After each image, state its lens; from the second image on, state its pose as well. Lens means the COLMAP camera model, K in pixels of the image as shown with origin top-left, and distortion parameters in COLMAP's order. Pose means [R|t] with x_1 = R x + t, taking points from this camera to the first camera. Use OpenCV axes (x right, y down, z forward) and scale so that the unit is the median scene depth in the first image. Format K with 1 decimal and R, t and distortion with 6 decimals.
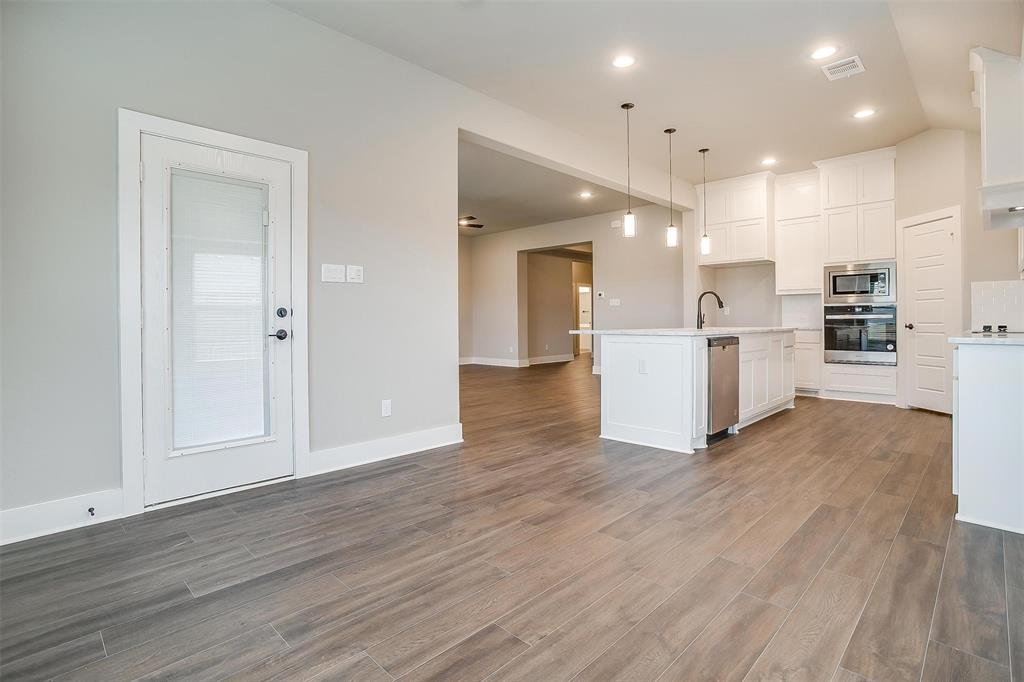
lens RADIAL K [[501.3, 0, 513.5], [0, 501.3, 325.4], [0, 0, 1]] dist [-0.065796, 0.037959]
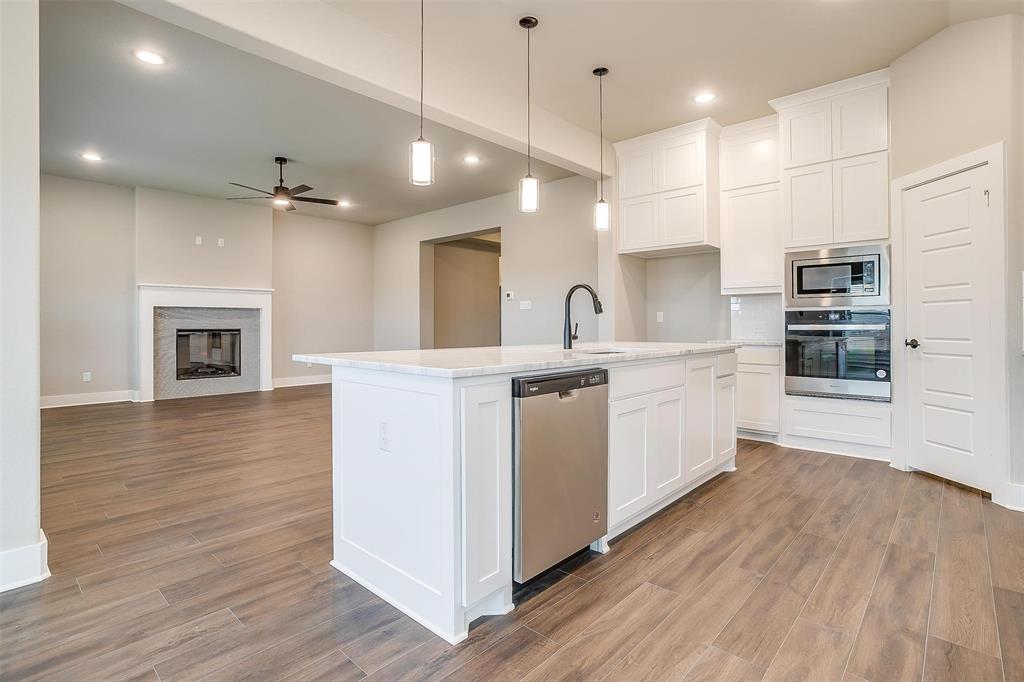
lens RADIAL K [[501.3, 0, 513.5], [0, 501.3, 325.4], [0, 0, 1]] dist [-0.065796, 0.037959]
pose [[0.999397, 0.004698, 0.034417, 0.302038], [-0.004461, 0.999966, -0.006948, -0.016852], [-0.034448, 0.006790, 0.999383, 0.428524]]
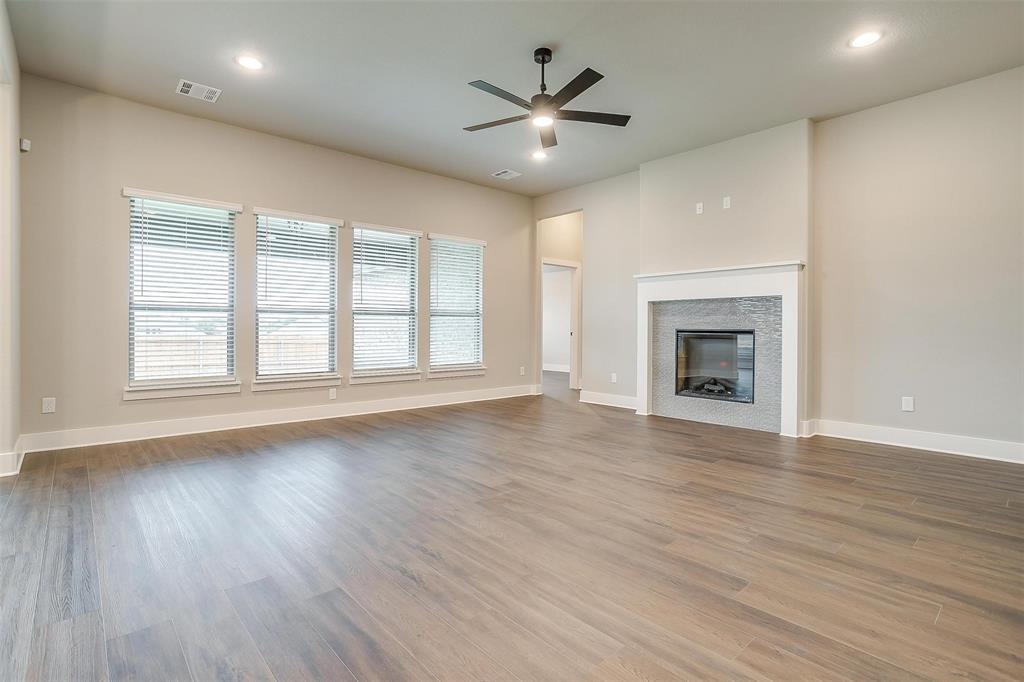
lens RADIAL K [[501.3, 0, 513.5], [0, 501.3, 325.4], [0, 0, 1]] dist [-0.065796, 0.037959]
pose [[-0.062063, 0.000066, -0.998072, 0.525662], [-0.010998, 0.999939, 0.000750, -0.017259], [0.998012, 0.011024, -0.062059, 1.646605]]
